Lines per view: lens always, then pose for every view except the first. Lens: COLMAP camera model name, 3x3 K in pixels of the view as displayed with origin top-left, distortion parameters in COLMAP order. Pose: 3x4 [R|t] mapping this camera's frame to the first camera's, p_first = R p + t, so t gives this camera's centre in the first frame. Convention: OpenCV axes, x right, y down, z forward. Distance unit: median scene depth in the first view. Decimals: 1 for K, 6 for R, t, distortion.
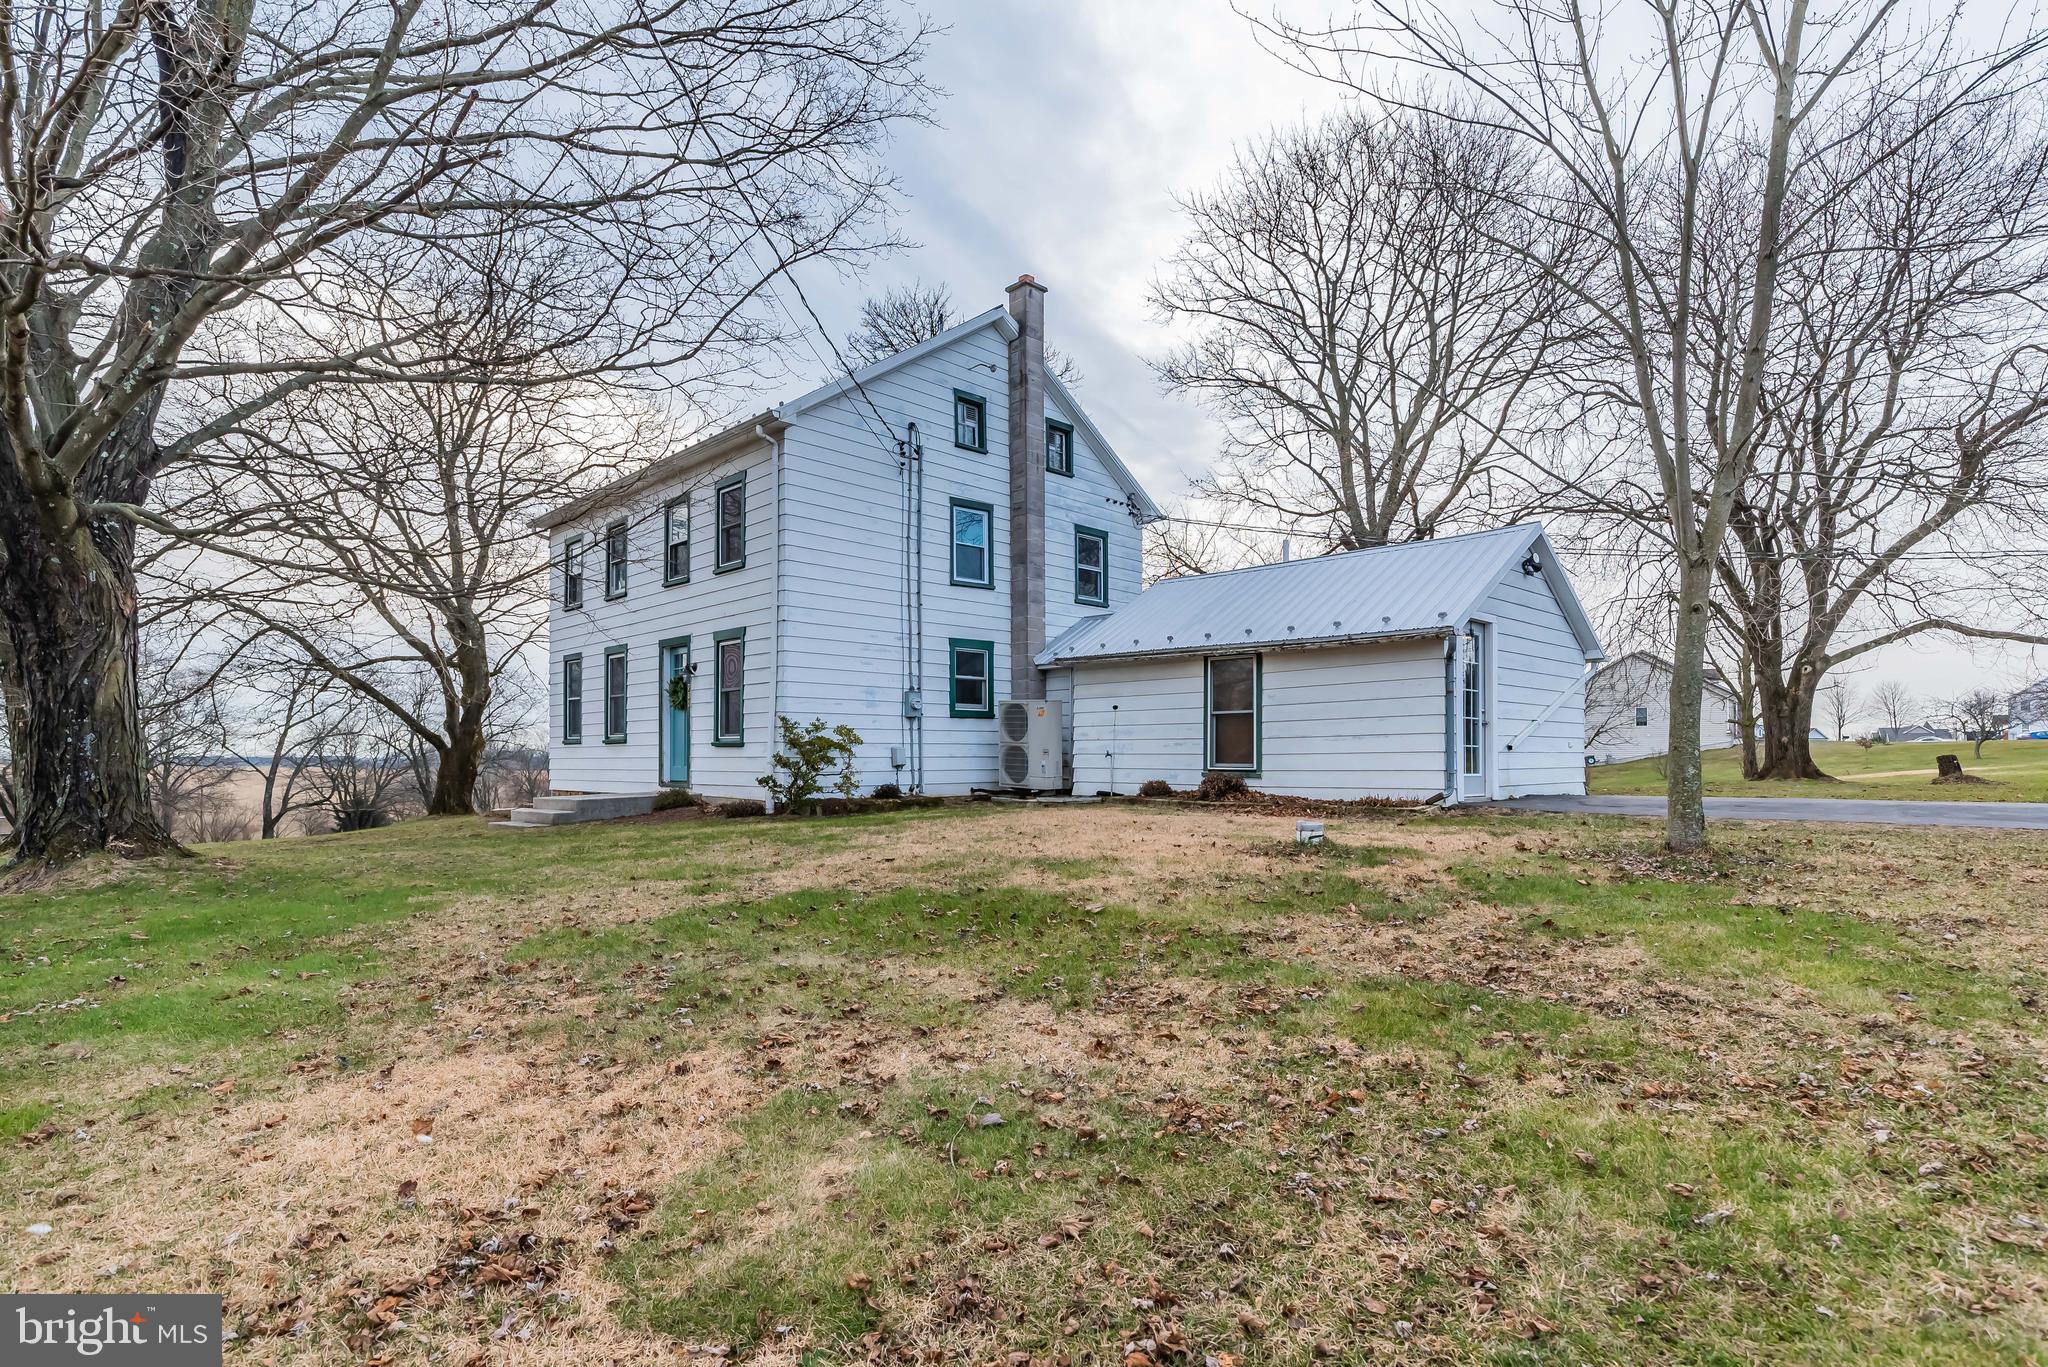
lens RADIAL K [[1009.3, 0, 1048.0], [0, 1009.3, 690.8], [0, 0, 1]] dist [0.002147, 0.000291]
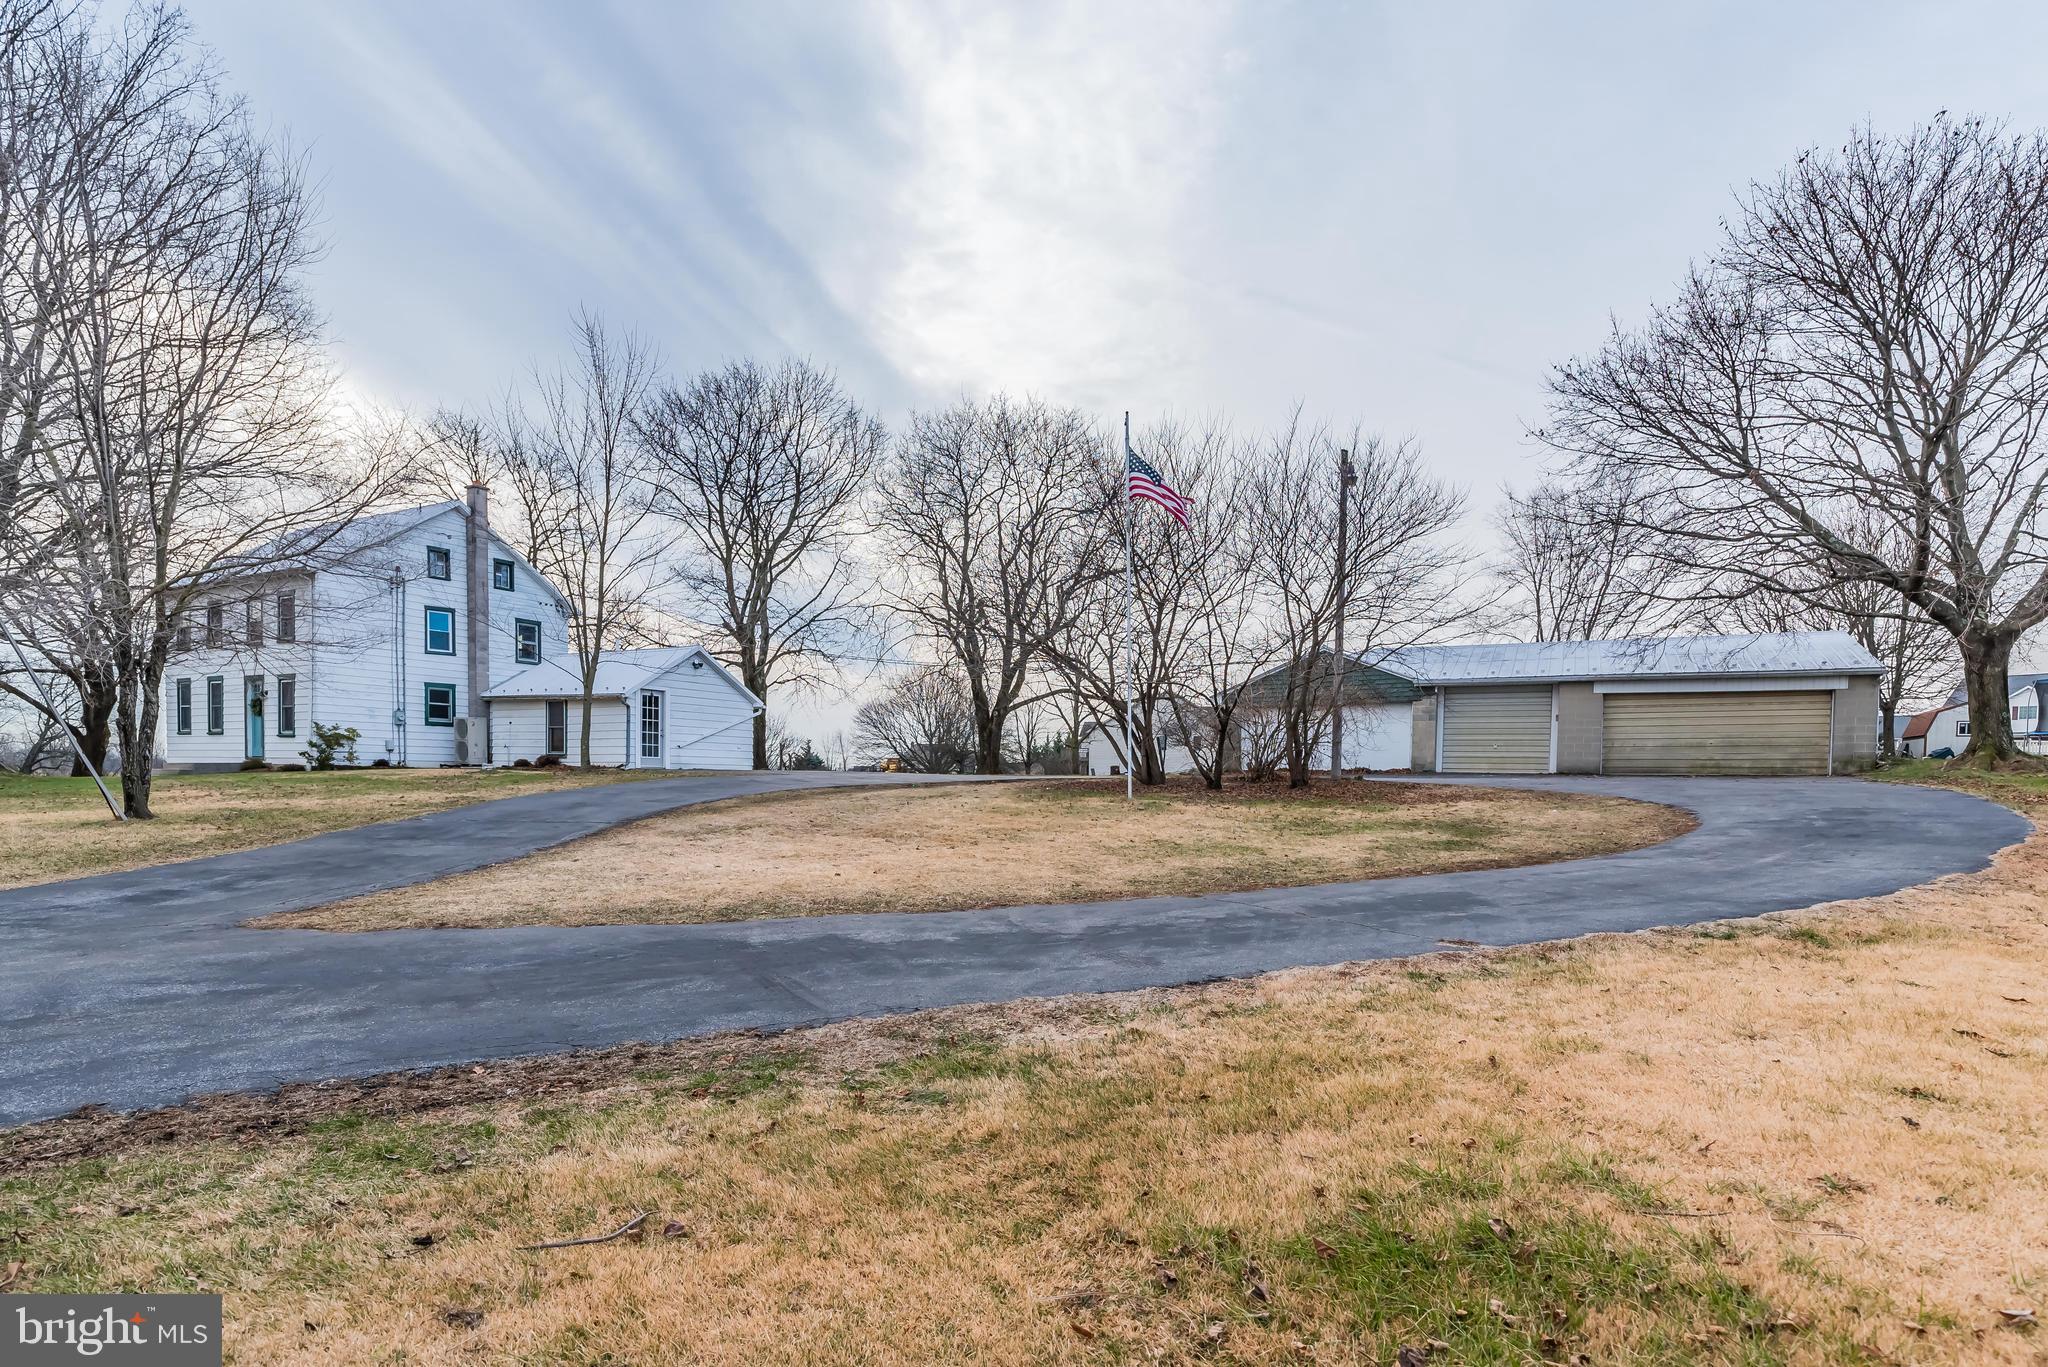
lens RADIAL K [[1040.7, 0, 1004.7], [0, 1040.7, 781.6], [0, 0, 1]] dist [0.002883, 0.000289]
pose [[0.968774, 0.018603, 0.247247, 0.456345], [-0.036650, 0.996971, 0.068592, -0.040285], [-0.245222, -0.075512, 0.966522, -1.102027]]
